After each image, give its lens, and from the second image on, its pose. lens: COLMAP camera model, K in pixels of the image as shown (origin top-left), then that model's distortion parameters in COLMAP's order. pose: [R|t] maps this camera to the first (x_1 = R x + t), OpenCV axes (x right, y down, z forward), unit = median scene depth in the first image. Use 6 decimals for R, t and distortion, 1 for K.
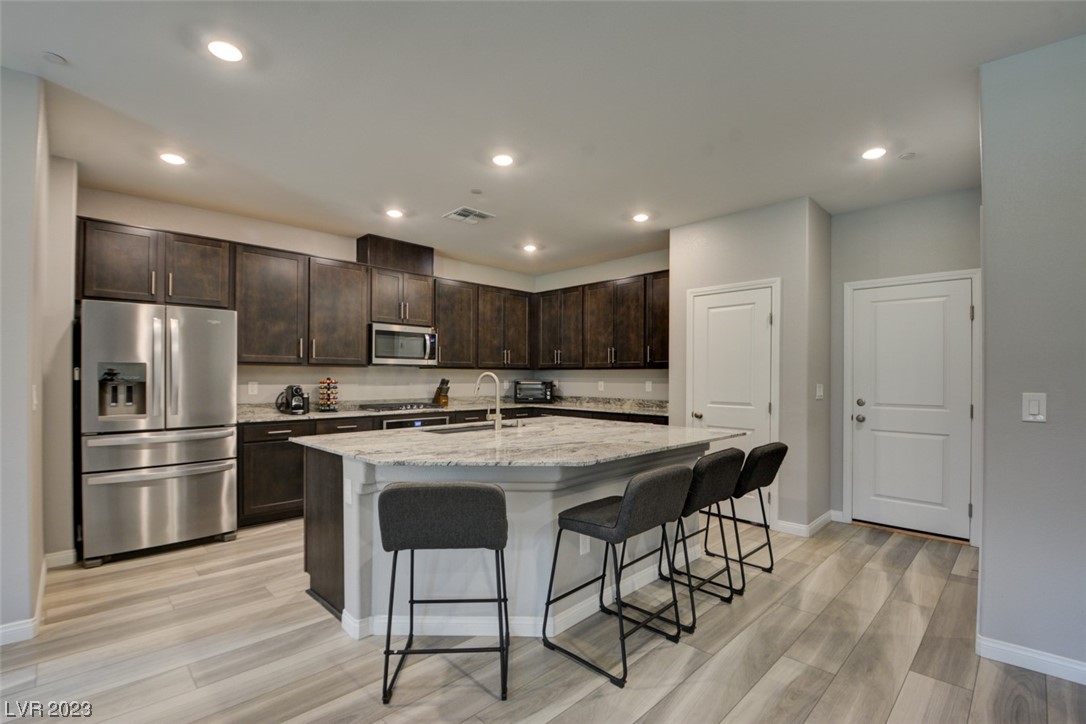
lens RADIAL K [[485.0, 0, 548.9], [0, 485.0, 381.3], [0, 0, 1]] dist [0.000148, -0.018556]
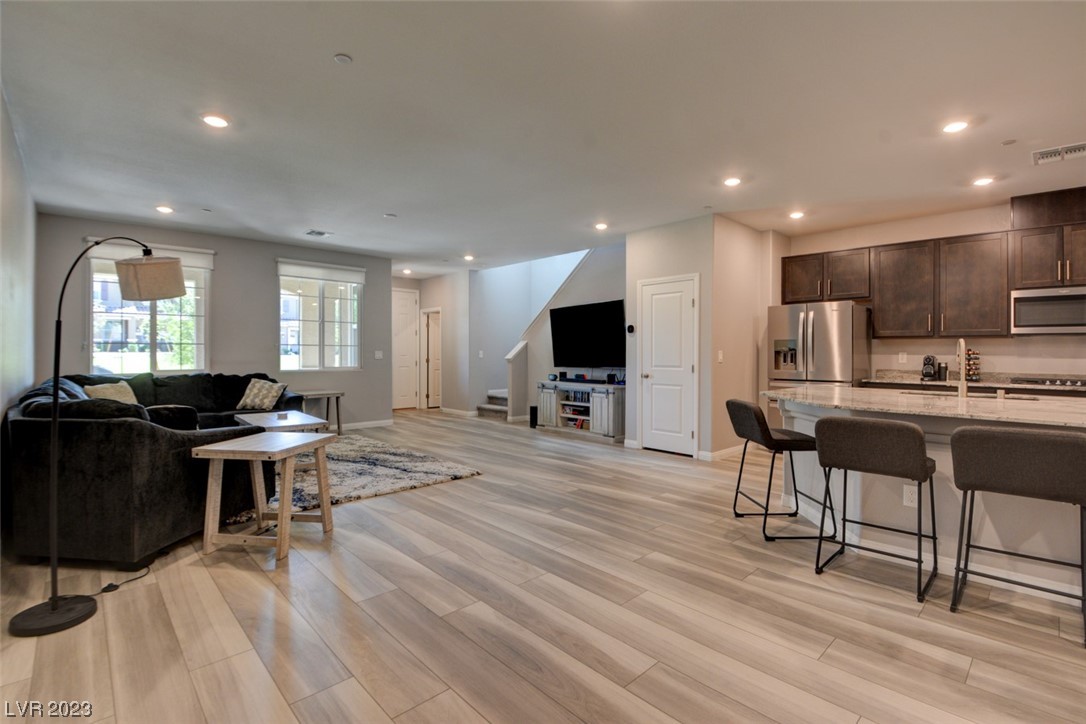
lens RADIAL K [[499.2, 0, 538.1], [0, 499.2, 357.4], [0, 0, 1]] dist [-0.043290, -0.000949]
pose [[-0.051571, 0.000255, -0.998669, 0.627836], [-0.020959, 0.999779, 0.001338, 0.028713], [0.998449, 0.021000, -0.051555, 0.130757]]
